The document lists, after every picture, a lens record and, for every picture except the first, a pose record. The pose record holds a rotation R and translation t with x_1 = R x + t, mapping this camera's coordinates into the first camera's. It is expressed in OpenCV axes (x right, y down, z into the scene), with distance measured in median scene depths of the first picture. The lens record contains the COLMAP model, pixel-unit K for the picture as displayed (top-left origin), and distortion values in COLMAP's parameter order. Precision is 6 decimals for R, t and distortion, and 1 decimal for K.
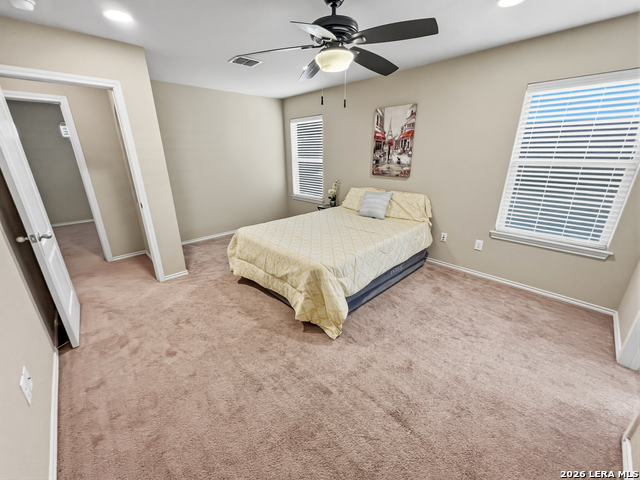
lens RADIAL K [[257.6, 0, 319.6], [0, 257.6, 239.5], [0, 0, 1]] dist [-0.000839, -0.000182]
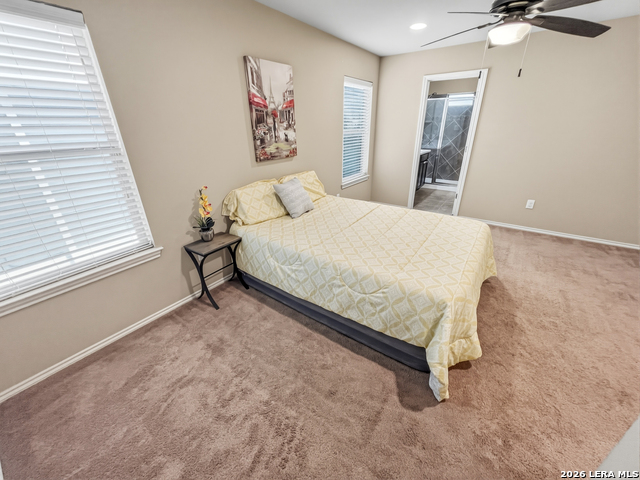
lens RADIAL K [[257.6, 0, 319.6], [0, 257.6, 239.5], [0, 0, 1]] dist [-0.000839, -0.000182]
pose [[-0.165694, -0.396815, 0.902819, -0.555539], [0.334979, 0.838396, 0.429978, -0.346290], [-0.927542, 0.373671, -0.005993, 1.017748]]
